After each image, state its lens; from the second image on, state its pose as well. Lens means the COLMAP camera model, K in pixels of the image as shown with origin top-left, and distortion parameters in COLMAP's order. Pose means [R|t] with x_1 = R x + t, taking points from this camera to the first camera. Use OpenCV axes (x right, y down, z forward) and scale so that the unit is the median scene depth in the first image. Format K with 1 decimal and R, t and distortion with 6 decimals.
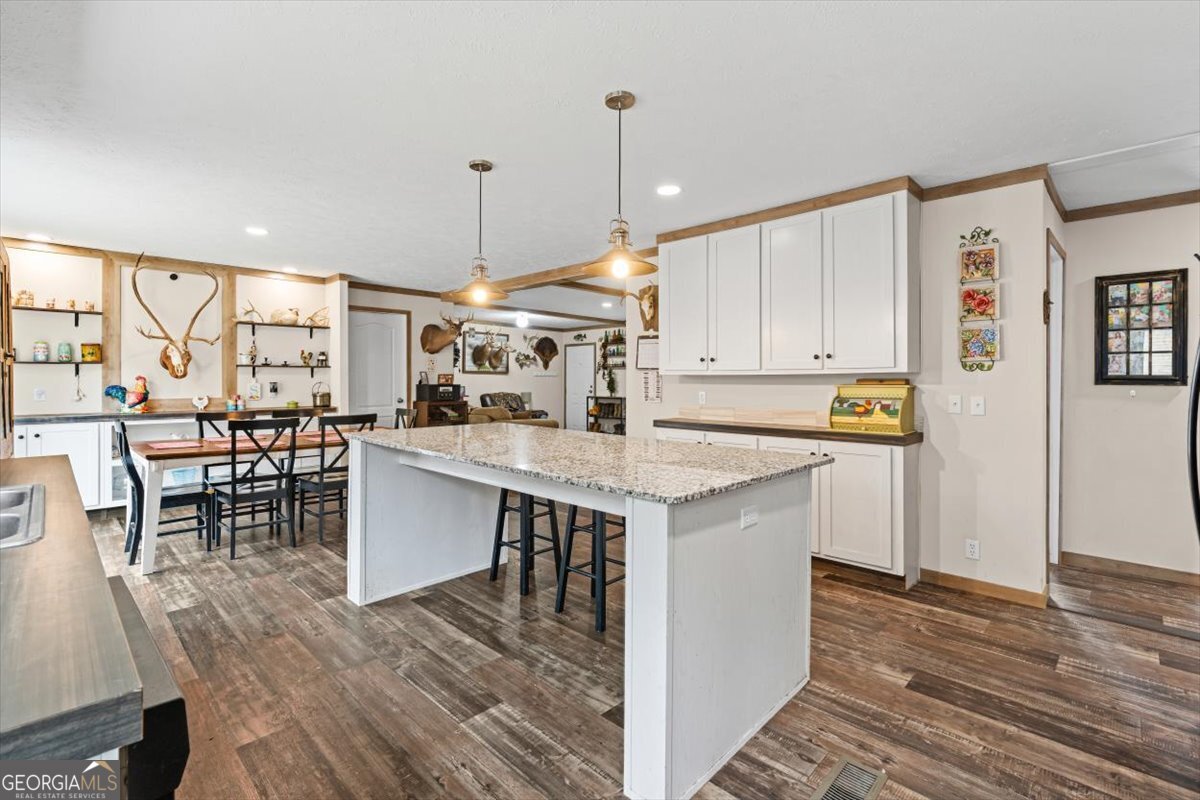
lens RADIAL K [[537.5, 0, 598.3], [0, 537.5, 381.8], [0, 0, 1]] dist [-0.005815, 0.001808]
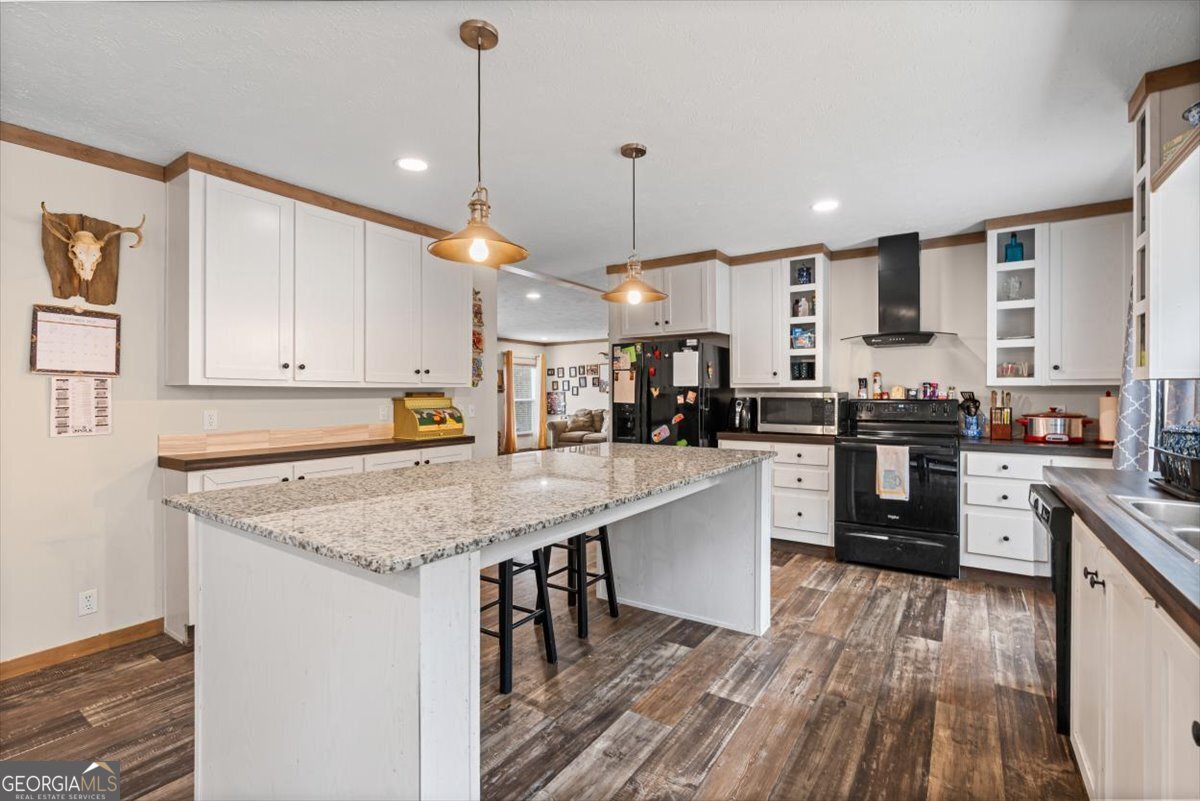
lens RADIAL K [[537.5, 0, 604.8], [0, 537.5, 395.0], [0, 0, 1]] dist [-0.005815, 0.001808]
pose [[-0.171032, 0.000666, 0.985265, -1.176732], [0.009433, 0.999955, 0.000961, 0.004896], [-0.985220, 0.009458, -0.171031, 1.359389]]
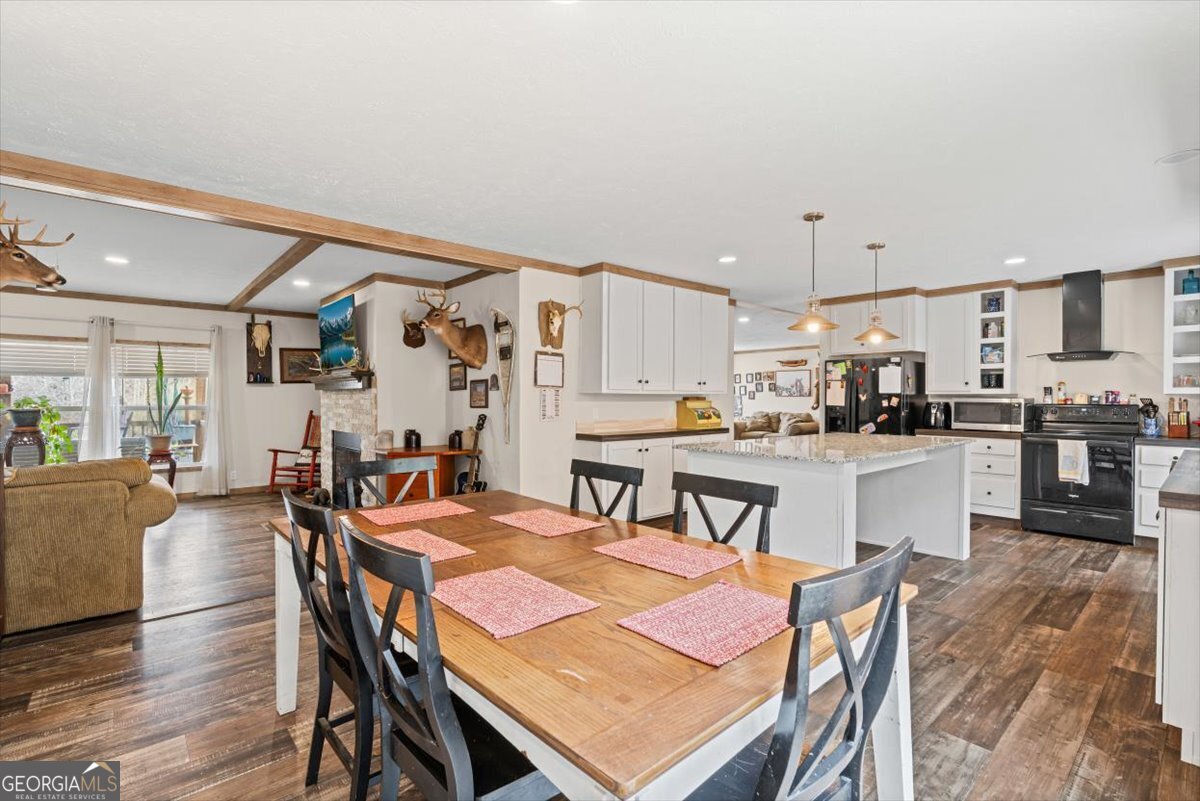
lens RADIAL K [[537.5, 0, 609.1], [0, 537.5, 401.4], [0, 0, 1]] dist [-0.005815, 0.001808]
pose [[0.079402, -0.005088, 0.996830, -2.008747], [0.005326, 0.999975, 0.004680, -0.002439], [-0.996828, 0.004937, 0.079428, 1.899403]]
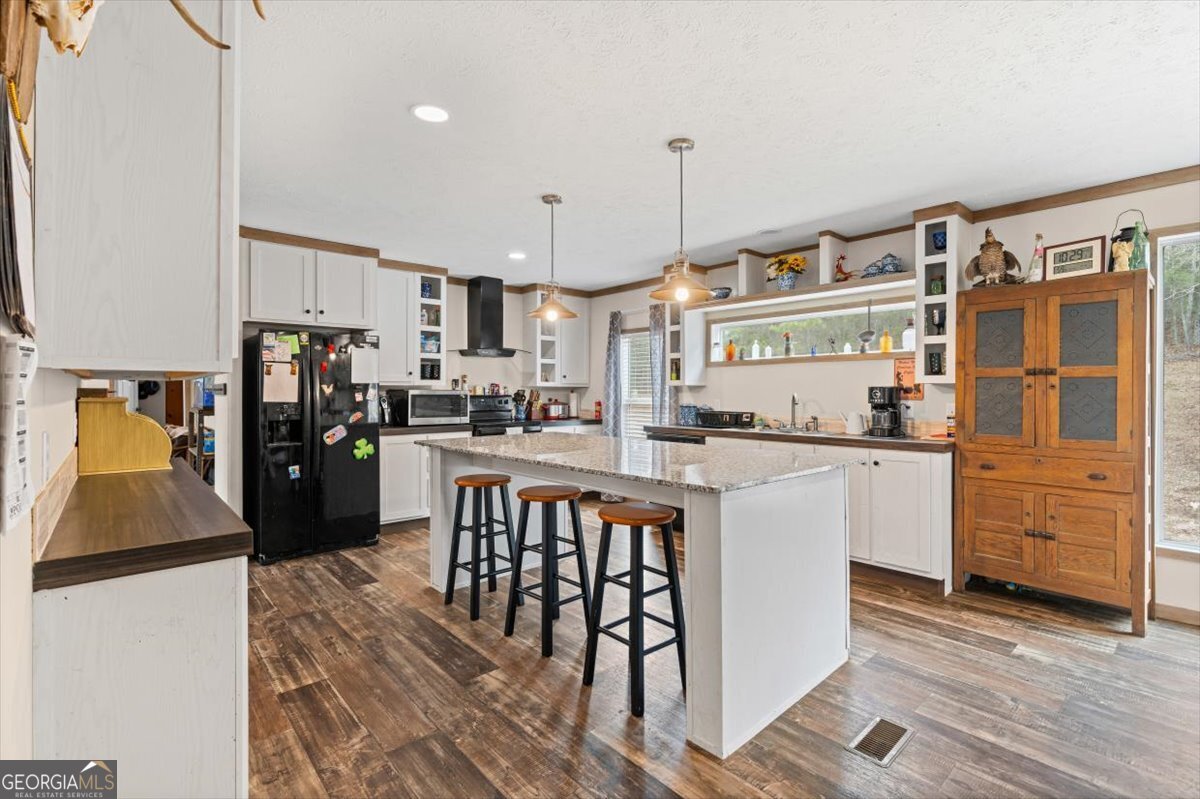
lens RADIAL K [[537.5, 0, 607.1], [0, 537.5, 397.0], [0, 0, 1]] dist [-0.005815, 0.001808]
pose [[-0.997165, 0.005336, 0.075053, -0.400809], [0.006622, 0.999835, 0.016887, 0.000236], [-0.074951, 0.017336, -0.997037, 2.428385]]
